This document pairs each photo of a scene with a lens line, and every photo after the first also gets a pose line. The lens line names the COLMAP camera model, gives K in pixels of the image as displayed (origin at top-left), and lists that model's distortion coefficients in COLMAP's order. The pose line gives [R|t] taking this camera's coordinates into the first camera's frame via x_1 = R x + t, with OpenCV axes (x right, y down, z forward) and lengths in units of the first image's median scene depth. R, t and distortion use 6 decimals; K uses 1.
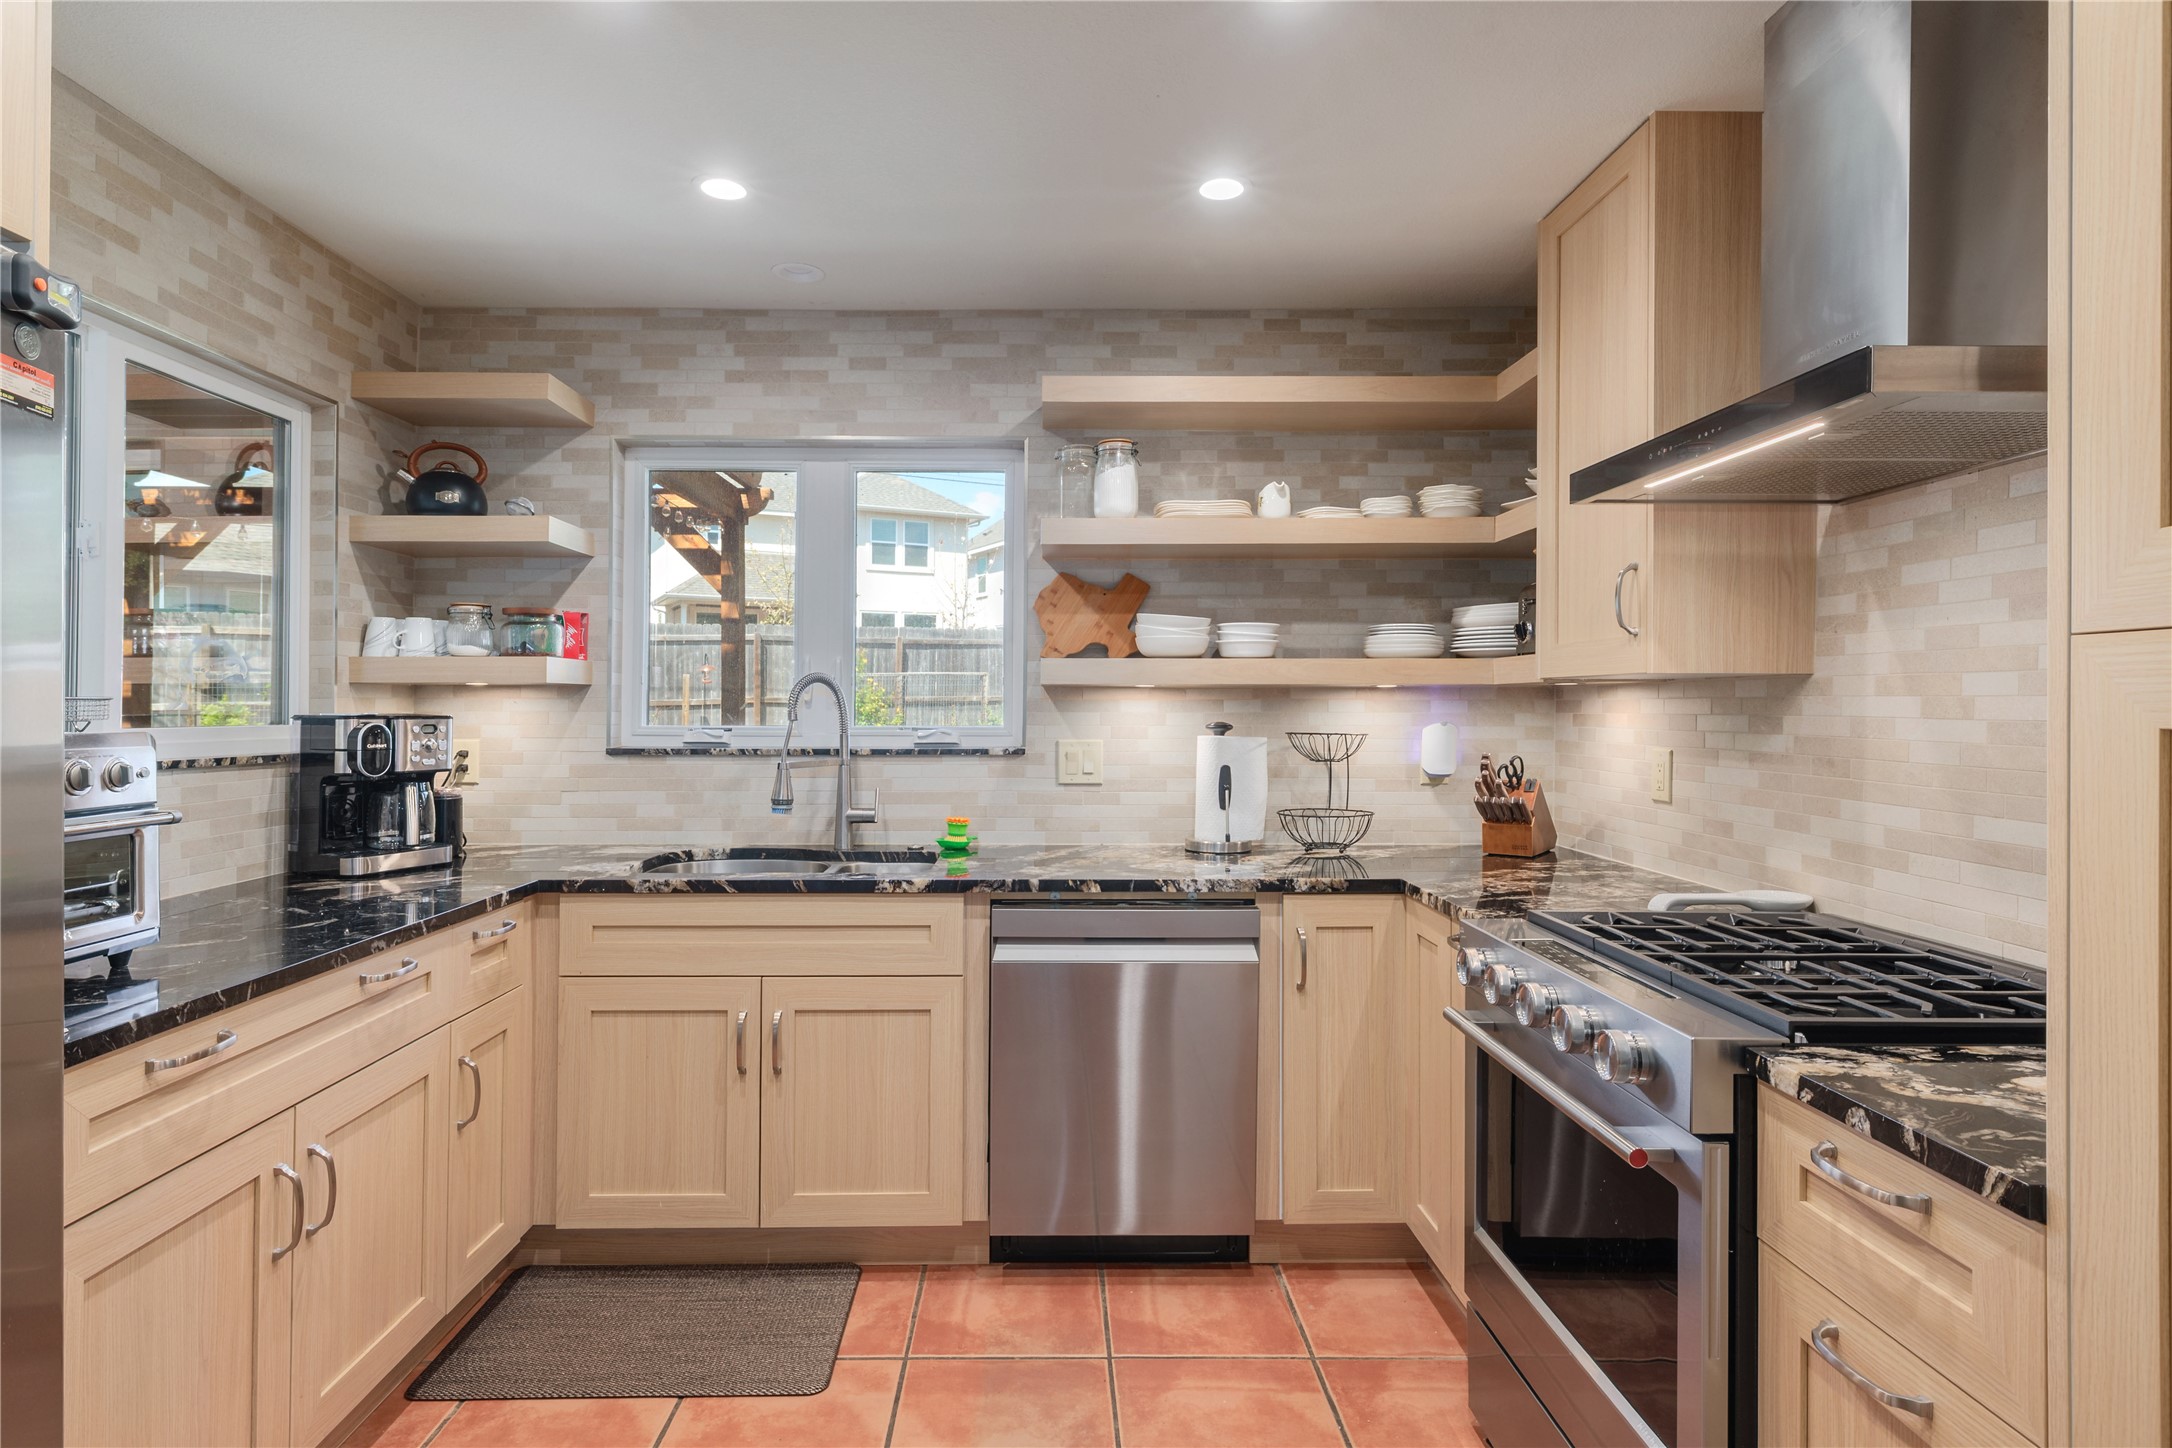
lens RADIAL K [[1125.7, 0, 1052.7], [0, 1125.7, 697.1], [0, 0, 1]] dist [-0.011348, 0.000413]
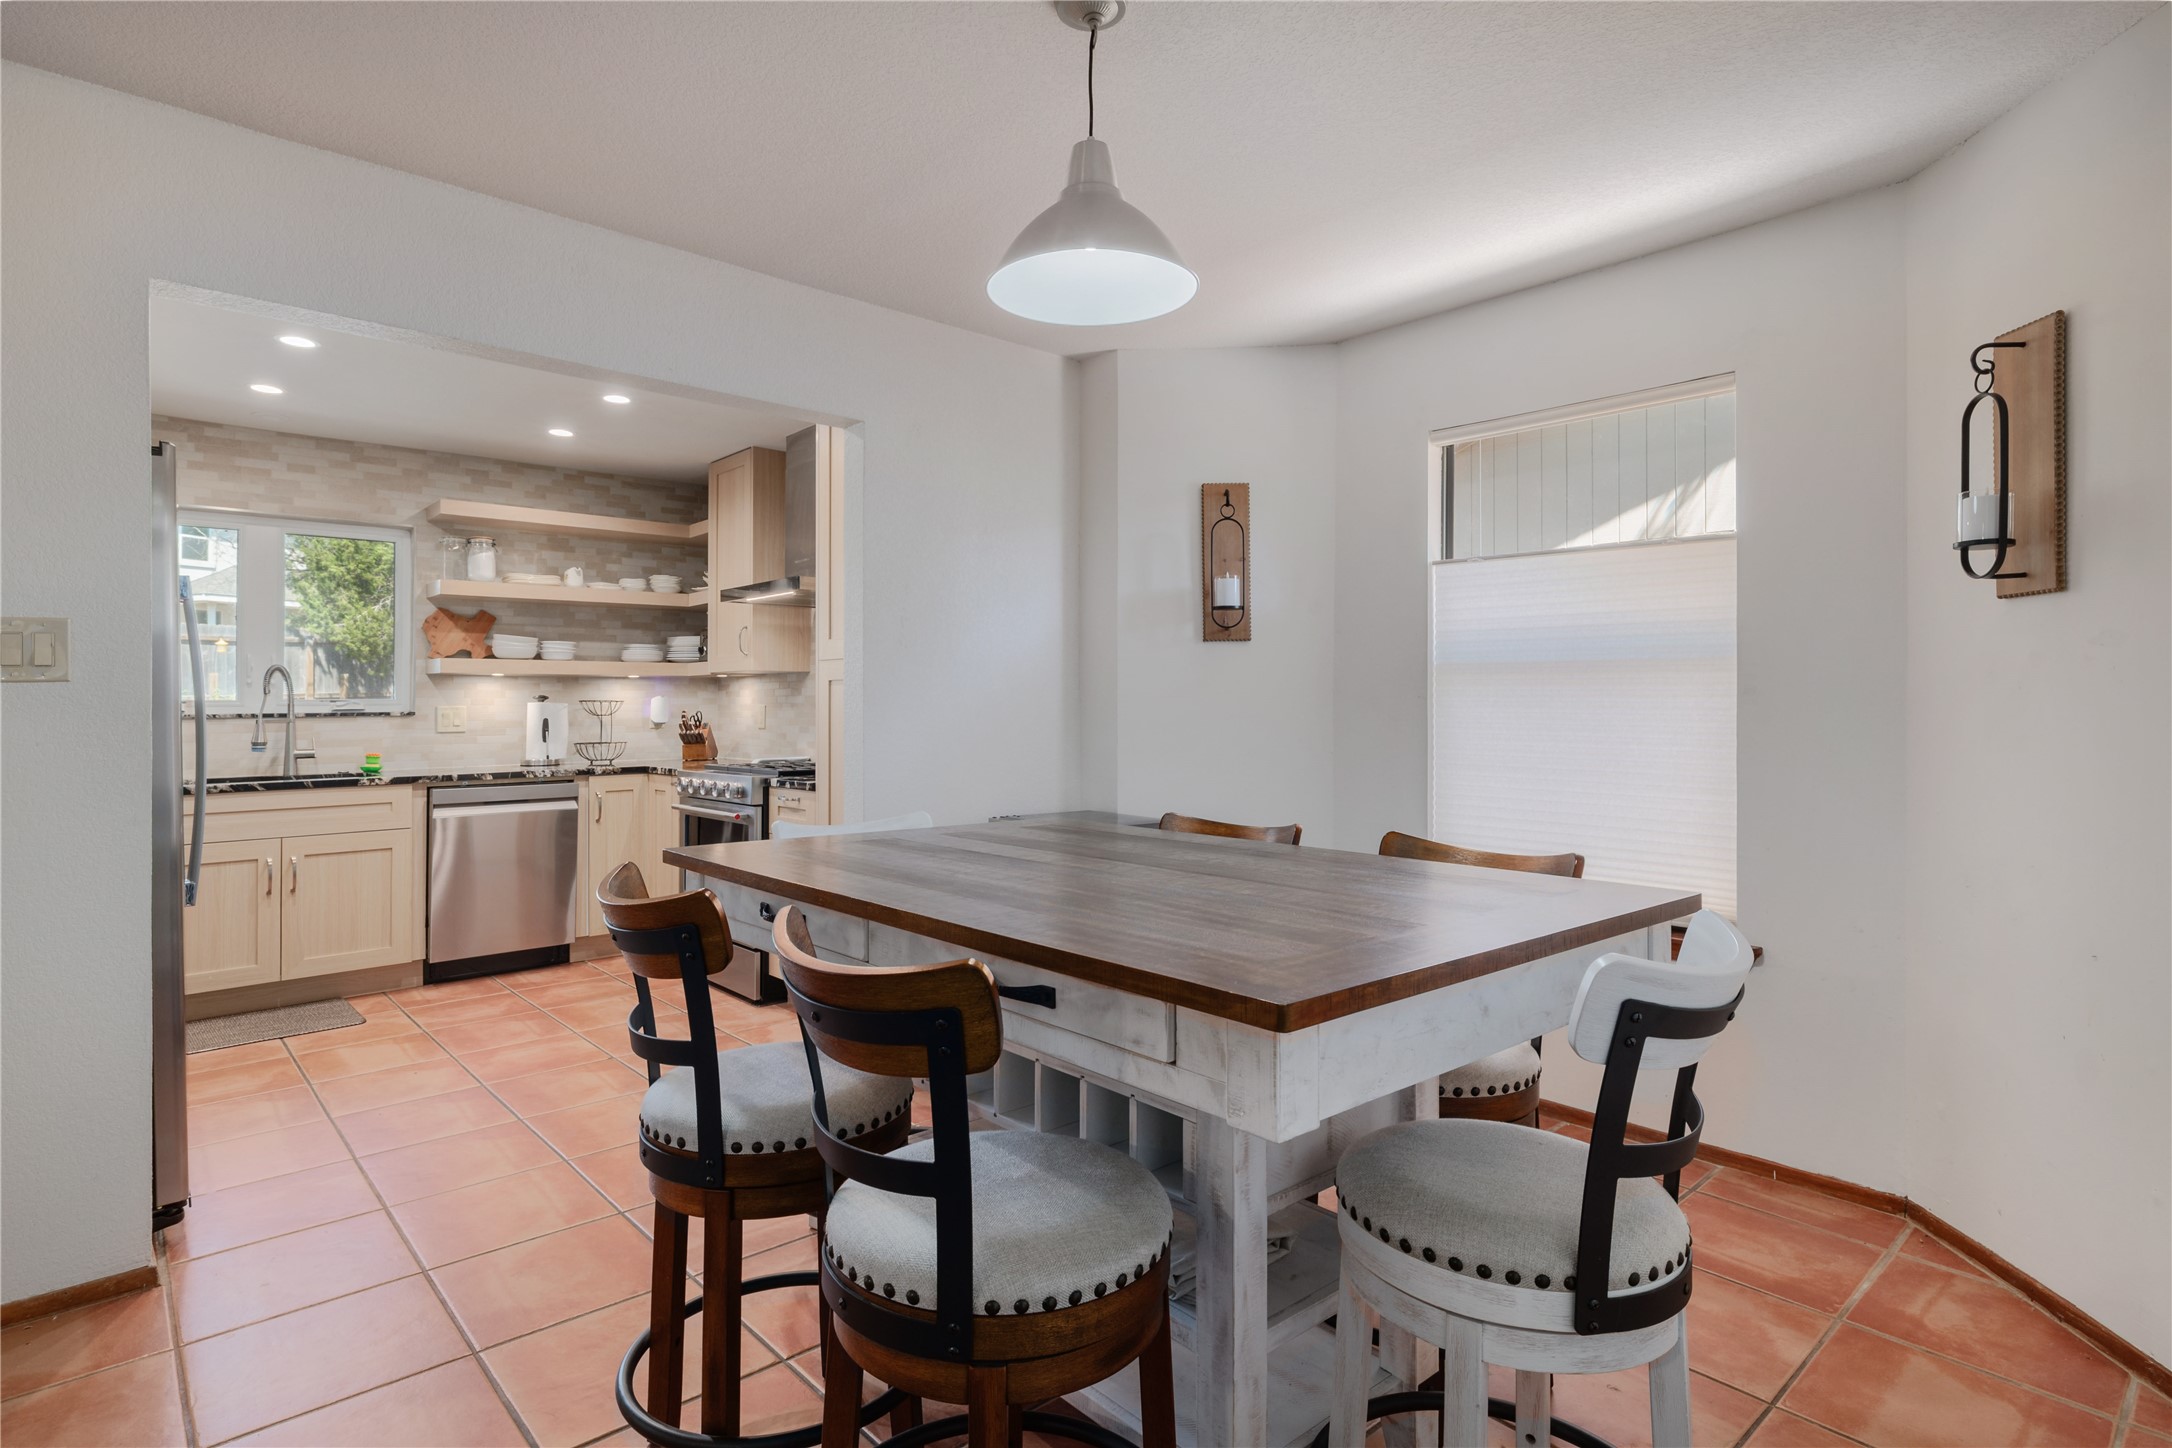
lens RADIAL K [[1125.7, 0, 1052.7], [0, 1125.7, 697.1], [0, 0, 1]] dist [-0.011348, 0.000413]
pose [[0.764070, -0.000233, 0.645133, -0.408259], [0.001378, 0.999998, -0.001270, 0.030092], [-0.645131, 0.001860, 0.764069, -0.963422]]
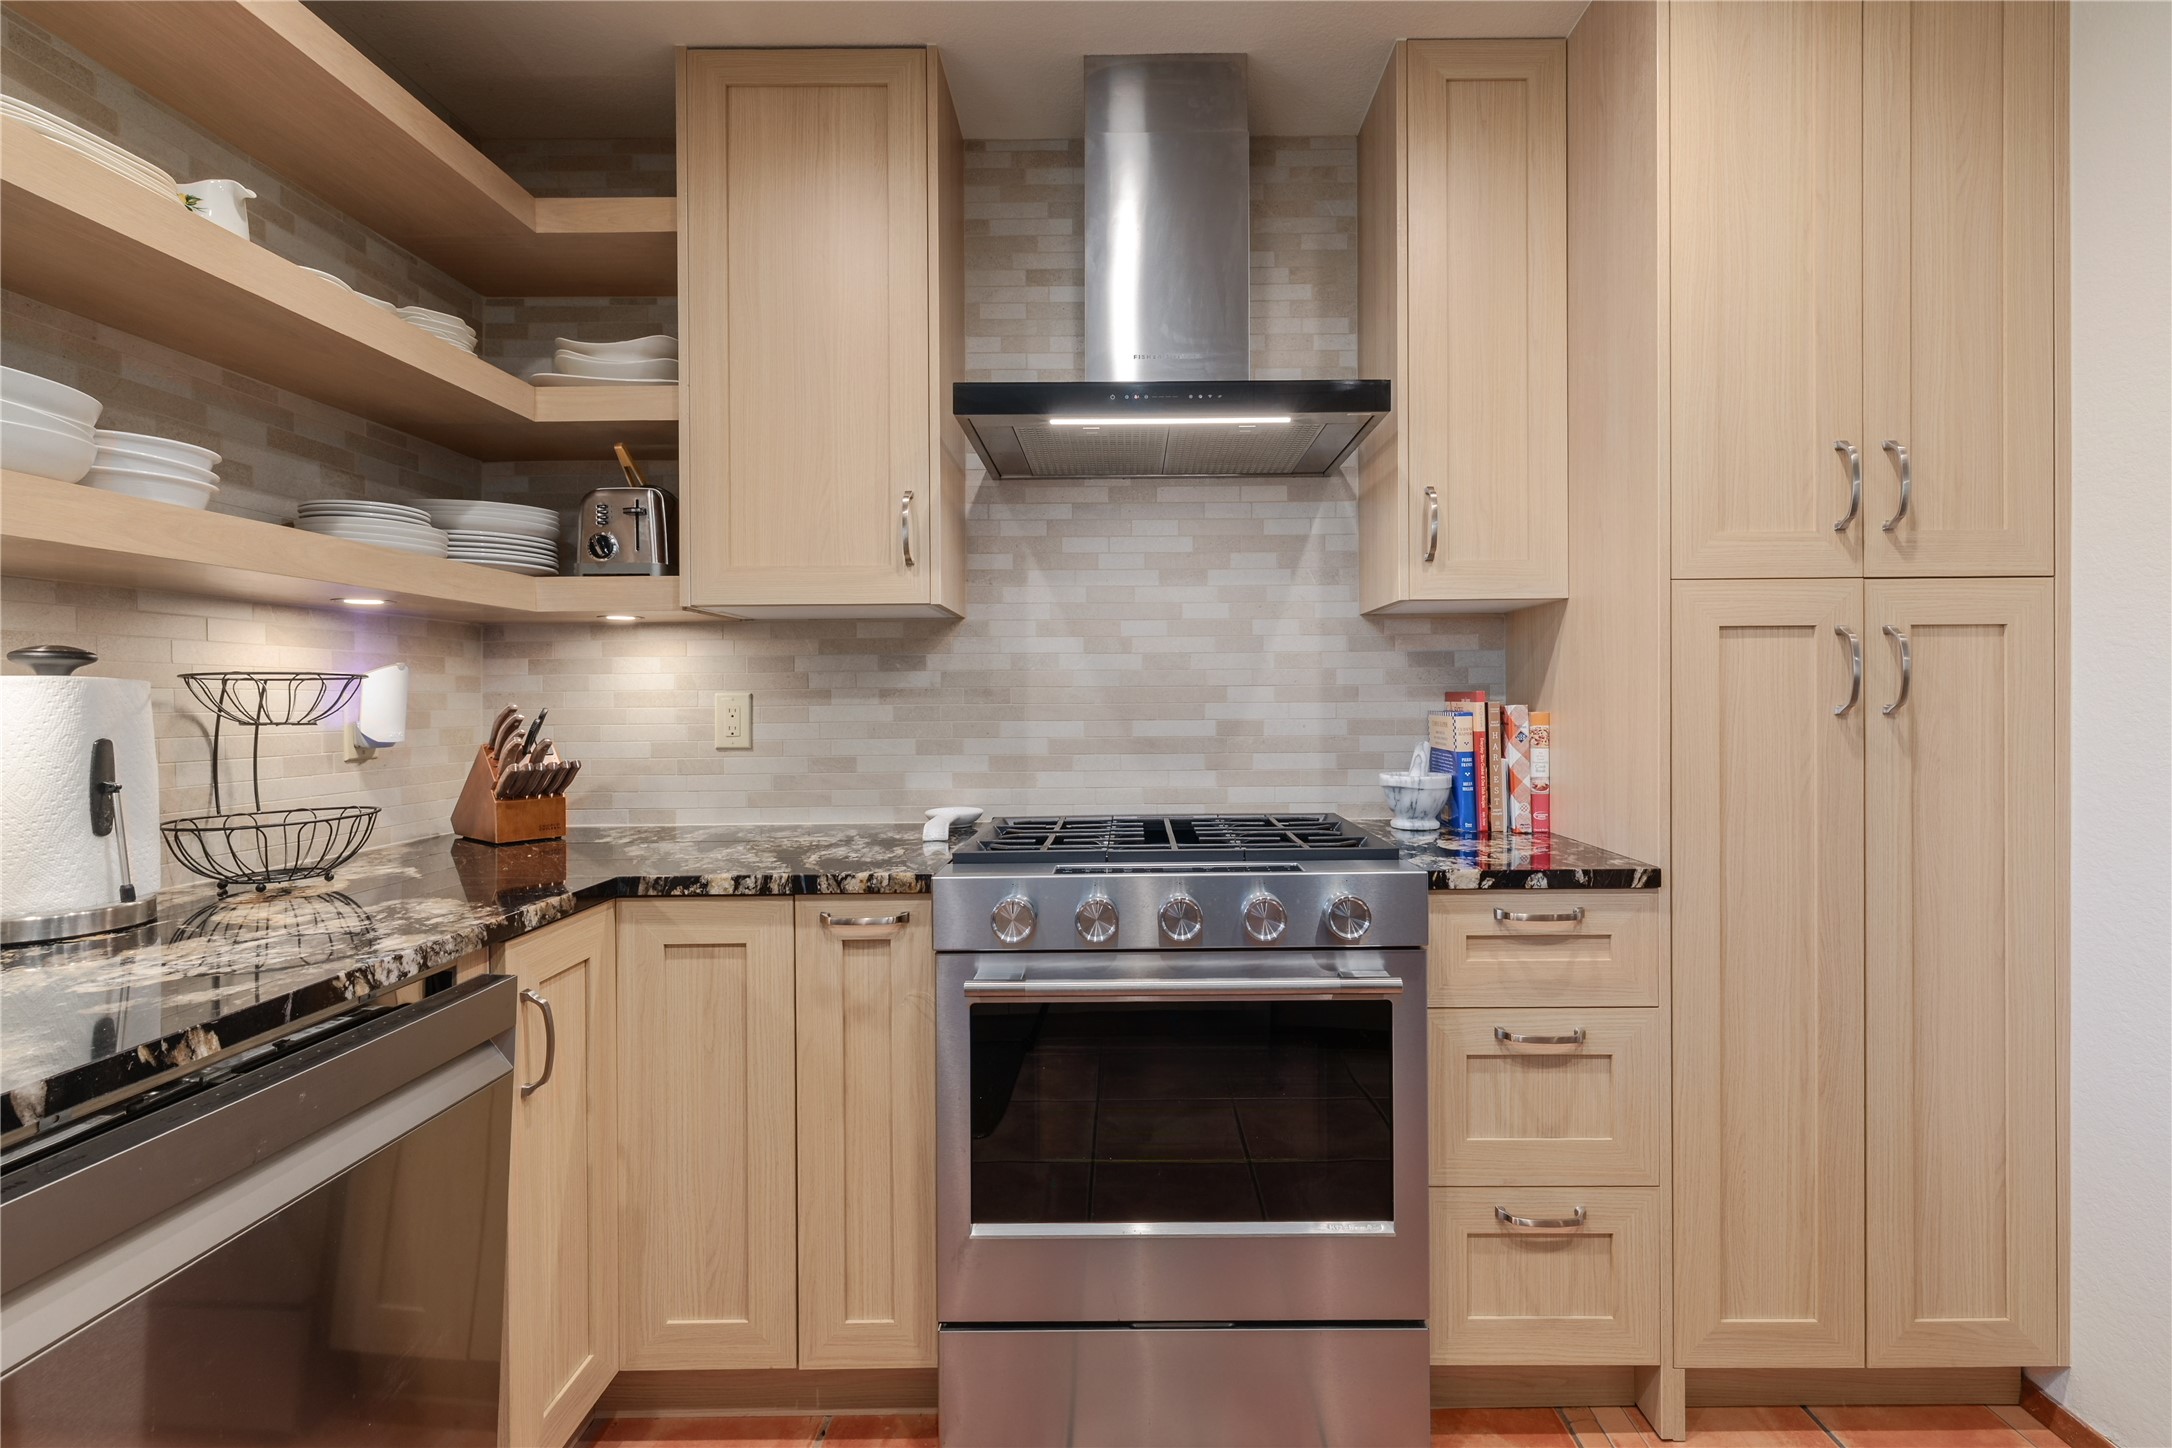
lens RADIAL K [[984.1, 0, 1086.0], [0, 984.1, 724.0], [0, 0, 1]] dist [0.001569, 0.000169]
pose [[0.018284, -0.024095, 0.999542, -0.249657], [0.002013, 0.999708, 0.024062, 0.046555], [-0.999831, 0.001572, 0.018327, 0.603285]]
